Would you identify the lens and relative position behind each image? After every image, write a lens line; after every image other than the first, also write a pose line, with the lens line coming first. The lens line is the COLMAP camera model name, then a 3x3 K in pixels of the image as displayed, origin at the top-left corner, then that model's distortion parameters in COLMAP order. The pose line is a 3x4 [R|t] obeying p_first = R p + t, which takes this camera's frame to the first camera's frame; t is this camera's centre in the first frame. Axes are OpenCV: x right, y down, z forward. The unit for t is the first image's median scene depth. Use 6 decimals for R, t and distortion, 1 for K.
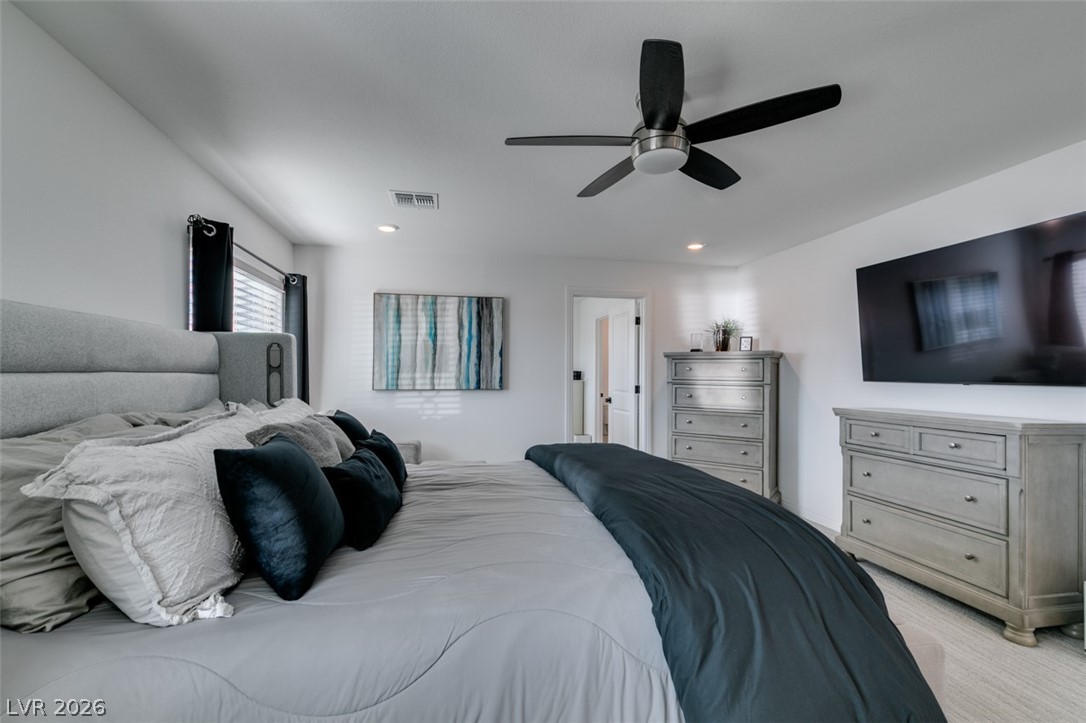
lens RADIAL K [[489.1, 0, 540.2], [0, 489.1, 370.6], [0, 0, 1]] dist [0.007259, -0.002062]
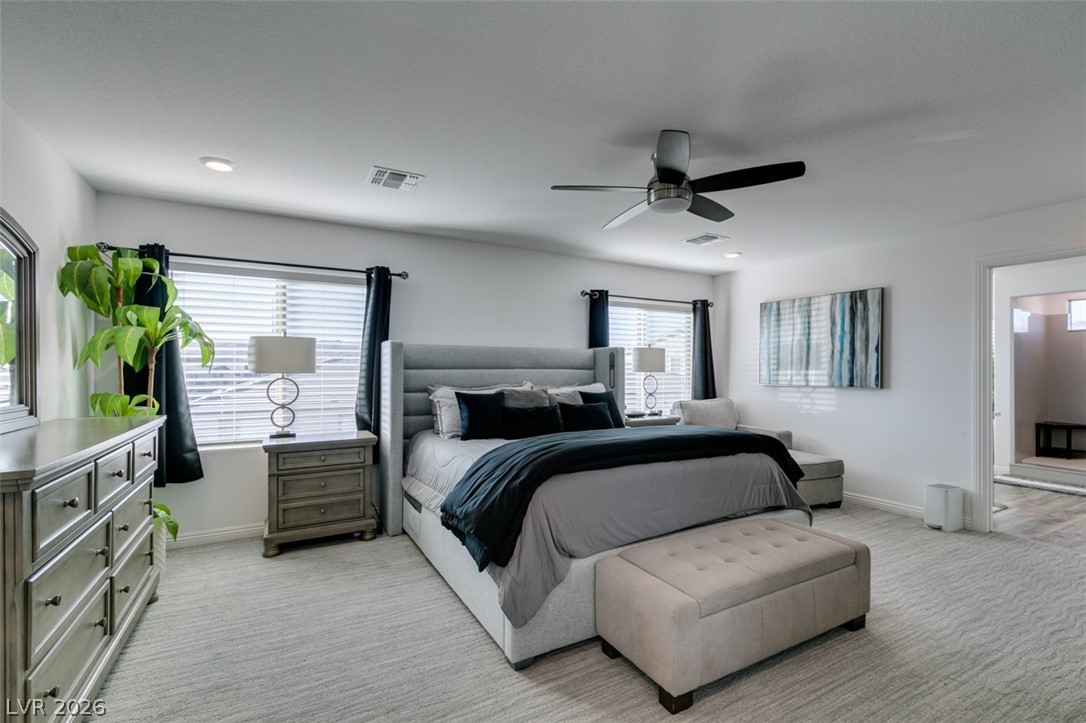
lens RADIAL K [[489.1, 0, 544.6], [0, 489.1, 361.7], [0, 0, 1]] dist [0.007259, -0.002062]
pose [[0.304359, -0.016966, -0.952406, 0.618001], [0.001920, 0.999850, -0.017198, 0.003767], [0.952555, 0.003405, 0.304346, 0.129869]]
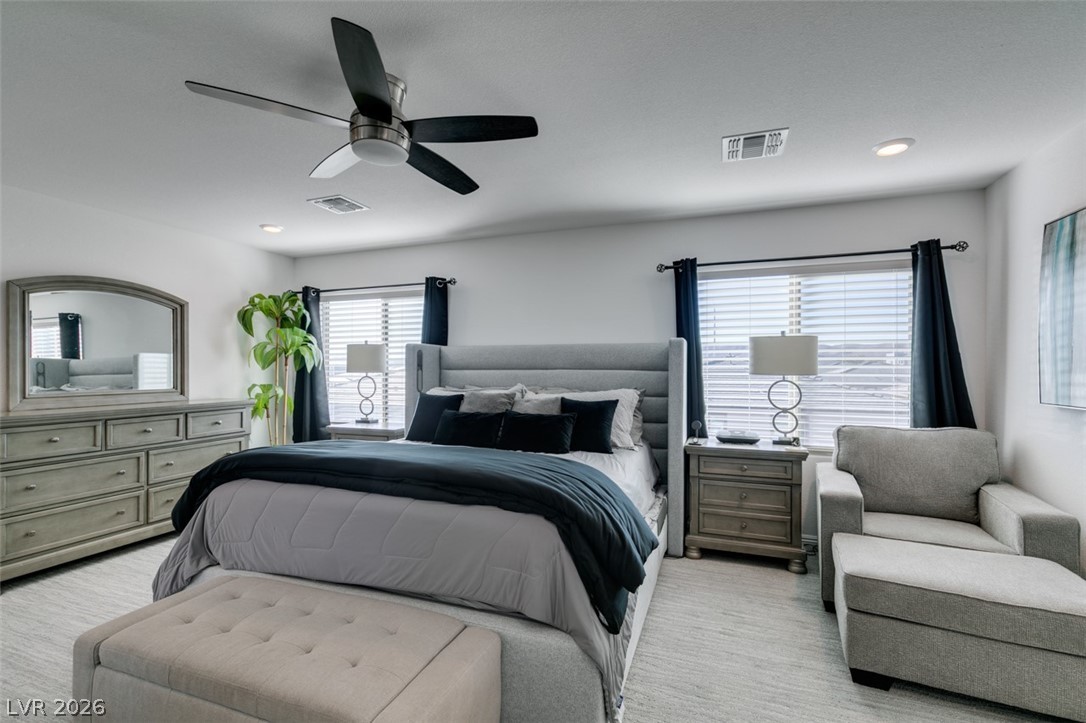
lens RADIAL K [[489.1, 0, 540.1], [0, 489.1, 366.3], [0, 0, 1]] dist [0.007259, -0.002062]
pose [[-0.534443, -0.007490, -0.845171, 0.404934], [-0.001101, 0.999966, -0.008166, 0.002318], [0.845204, -0.003434, -0.534433, 0.794090]]
